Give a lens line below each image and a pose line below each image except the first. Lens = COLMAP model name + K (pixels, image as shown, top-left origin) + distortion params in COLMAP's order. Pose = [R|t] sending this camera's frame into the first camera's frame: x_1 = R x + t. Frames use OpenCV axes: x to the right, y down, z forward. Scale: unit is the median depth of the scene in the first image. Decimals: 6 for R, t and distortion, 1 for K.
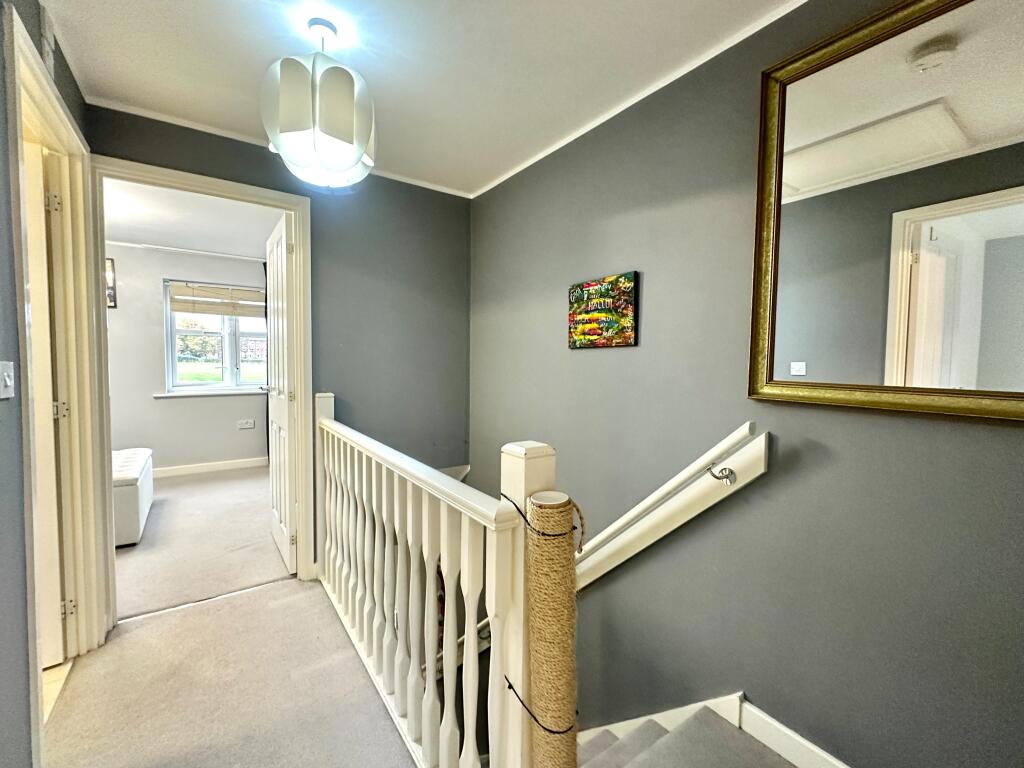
lens RADIAL K [[452.1, 0, 511.7], [0, 452.1, 378.5], [0, 0, 1]] dist [-0.000174, 0.000019]
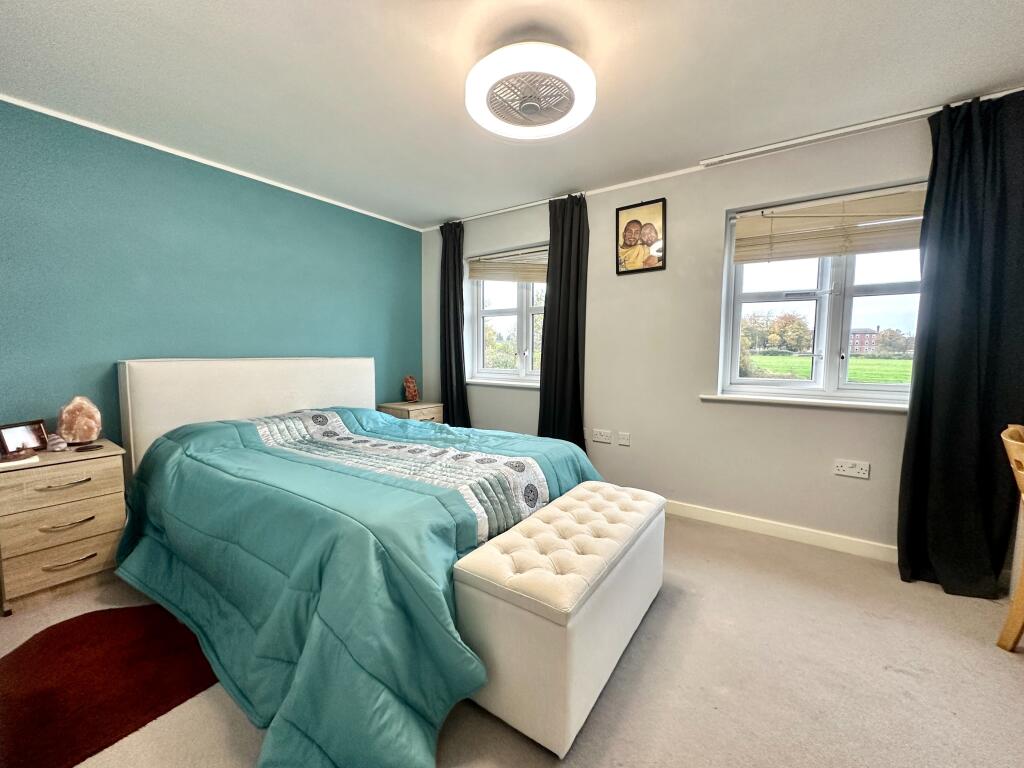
lens RADIAL K [[413.6, 0, 510.0], [0, 413.6, 380.6], [0, 0, 1]] dist [-0.001371, 0.000578]
pose [[0.355816, 0.066723, -0.932171, -0.314284], [-0.046187, 0.997485, 0.053769, -0.004540], [0.933414, 0.023922, 0.358003, 0.498946]]
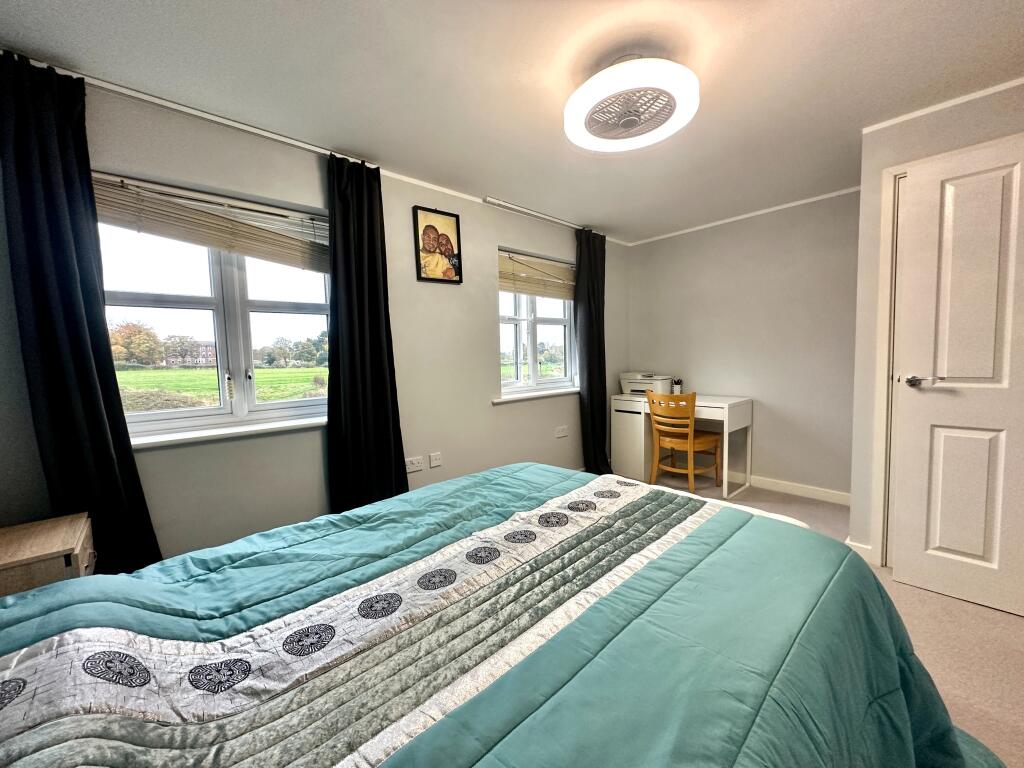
lens RADIAL K [[413.6, 0, 511.4], [0, 413.6, 388.2], [0, 0, 1]] dist [-0.001371, 0.000578]
pose [[0.989077, -0.037545, 0.142538, -0.817978], [0.033260, 0.998924, 0.032332, -0.004915], [-0.143598, -0.027238, 0.989261, 0.289005]]
